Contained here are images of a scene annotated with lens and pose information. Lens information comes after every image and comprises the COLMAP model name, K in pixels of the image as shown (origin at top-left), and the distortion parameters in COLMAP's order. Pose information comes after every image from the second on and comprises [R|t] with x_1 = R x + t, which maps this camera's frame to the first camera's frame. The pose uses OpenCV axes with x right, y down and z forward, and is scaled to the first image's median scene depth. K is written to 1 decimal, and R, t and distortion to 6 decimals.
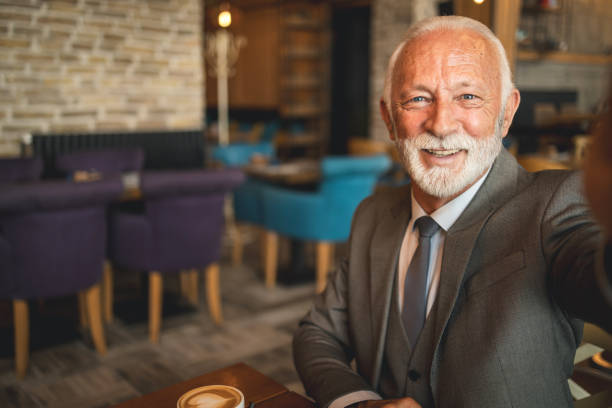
lens RADIAL K [[630.1, 0, 306.0], [0, 630.1, 204.0], [0, 0, 1]] dist [0.025544, 0.008915]
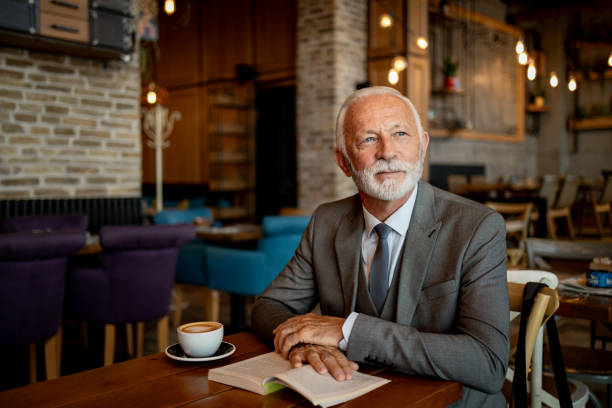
lens RADIAL K [[647.0, 0, 310.6], [0, 647.0, 207.9], [0, 0, 1]] dist [0.023290, 0.006290]
pose [[0.990762, -0.011612, 0.135114, -0.034864], [0.028124, 0.992260, -0.120952, 0.037880], [-0.132664, 0.123634, 0.983420, -0.086402]]
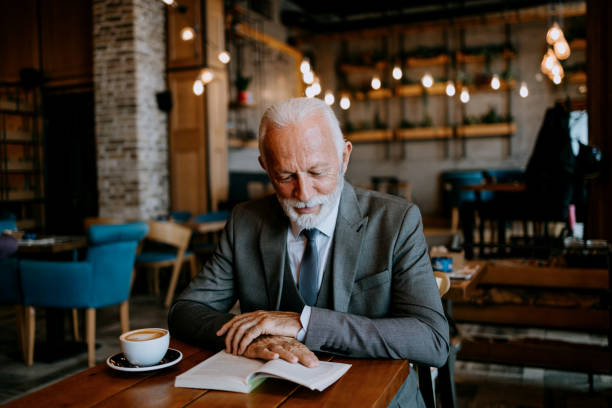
lens RADIAL K [[619.7, 0, 306.0], [0, 619.7, 204.0], [0, 0, 1]] dist [0.021217, 0.011785]
pose [[0.884929, -0.032272, 0.464607, -0.106058], [0.097830, 0.988219, -0.117694, 0.037143], [-0.455336, 0.149603, 0.877661, -0.061695]]
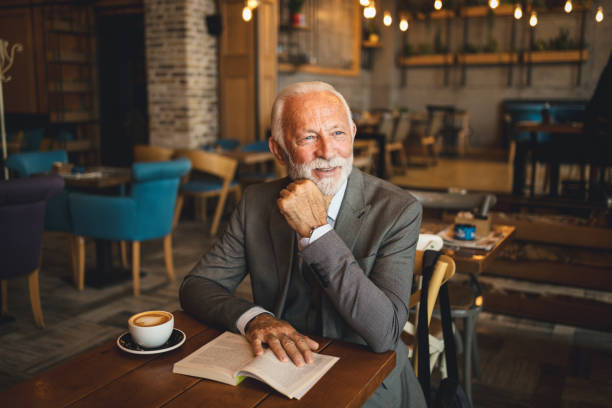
lens RADIAL K [[630.1, 0, 306.0], [0, 630.1, 204.0], [0, 0, 1]] dist [0.025544, 0.008915]
pose [[0.925104, -0.055109, 0.375693, -0.086799], [0.056288, 0.998384, 0.007846, 0.003007], [-0.375518, 0.013889, 0.926711, -0.089877]]
